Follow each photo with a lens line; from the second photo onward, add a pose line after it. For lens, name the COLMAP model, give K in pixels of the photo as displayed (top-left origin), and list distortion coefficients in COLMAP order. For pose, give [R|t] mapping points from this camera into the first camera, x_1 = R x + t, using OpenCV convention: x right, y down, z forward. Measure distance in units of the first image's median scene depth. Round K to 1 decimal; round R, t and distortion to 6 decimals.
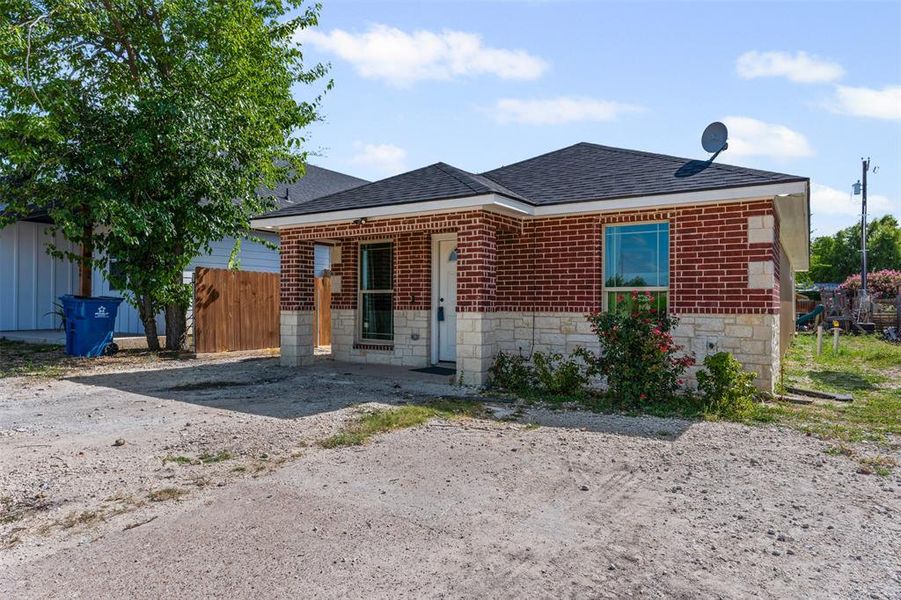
lens RADIAL K [[561.6, 0, 452.8], [0, 561.6, 303.7], [0, 0, 1]] dist [0.001041, 0.001478]
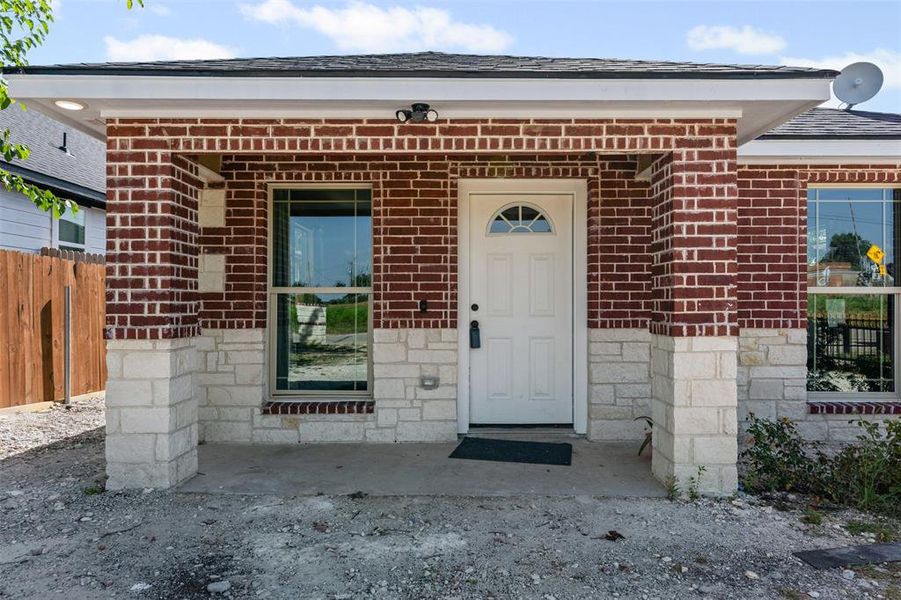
lens RADIAL K [[561.6, 0, 452.8], [0, 561.6, 303.7], [0, 0, 1]] dist [0.001041, 0.001478]
pose [[0.842291, -0.004795, 0.539002, -0.368330], [0.004601, 0.999988, 0.001707, -0.013175], [-0.539004, 0.001042, 0.842303, 0.666442]]
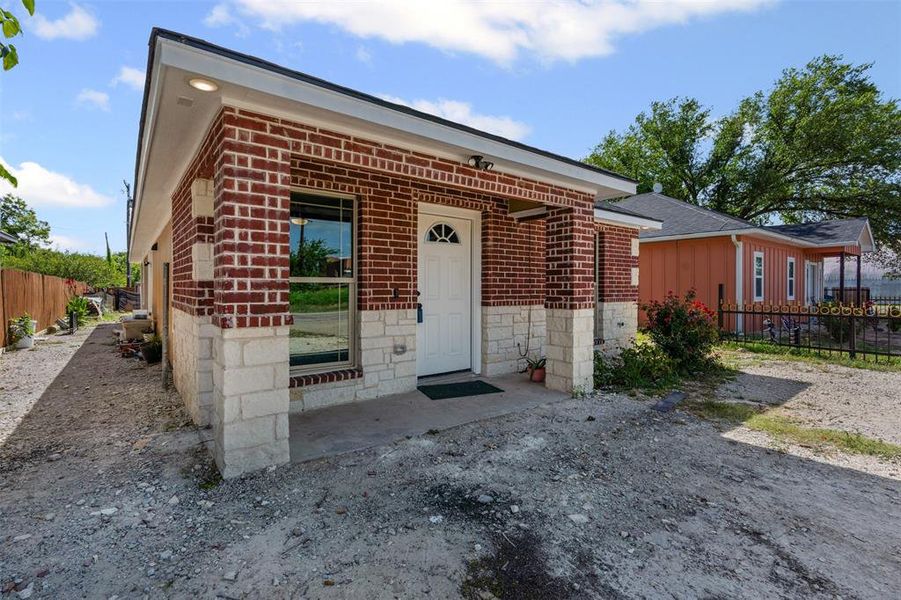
lens RADIAL K [[420.8, 0, 453.4], [0, 420.8, 294.1], [0, 0, 1]] dist [-0.002052, 0.000133]
pose [[0.329527, -0.015622, 0.944017, -0.604988], [0.000899, 0.999868, 0.016232, -0.017760], [-0.944146, -0.004501, 0.329498, 0.902473]]
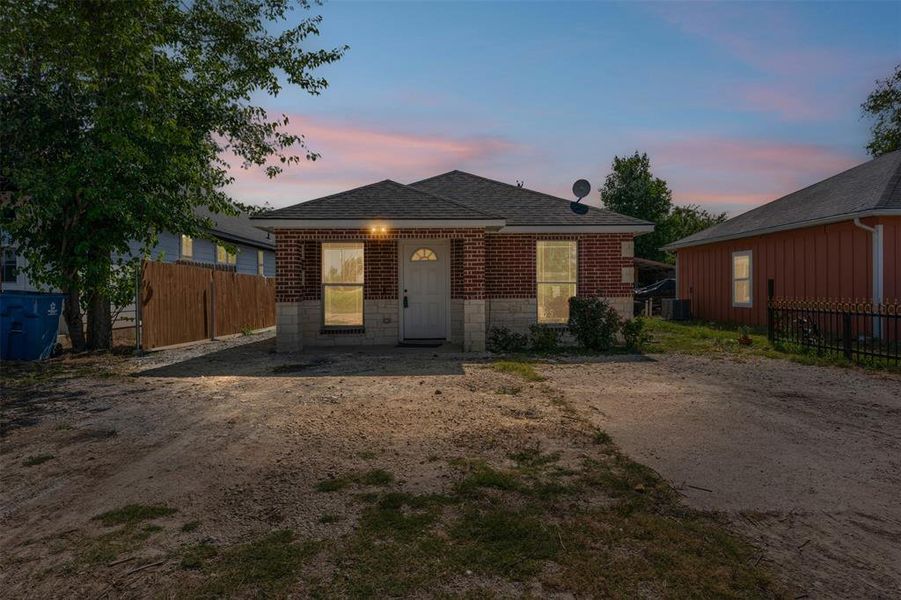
lens RADIAL K [[561.6, 0, 452.8], [0, 561.6, 303.7], [0, 0, 1]] dist [0.001041, 0.001478]
pose [[0.826634, -0.025463, 0.562163, -0.752588], [0.012575, 0.999562, 0.026783, -0.012258], [-0.562599, -0.015070, 0.826592, -0.130269]]
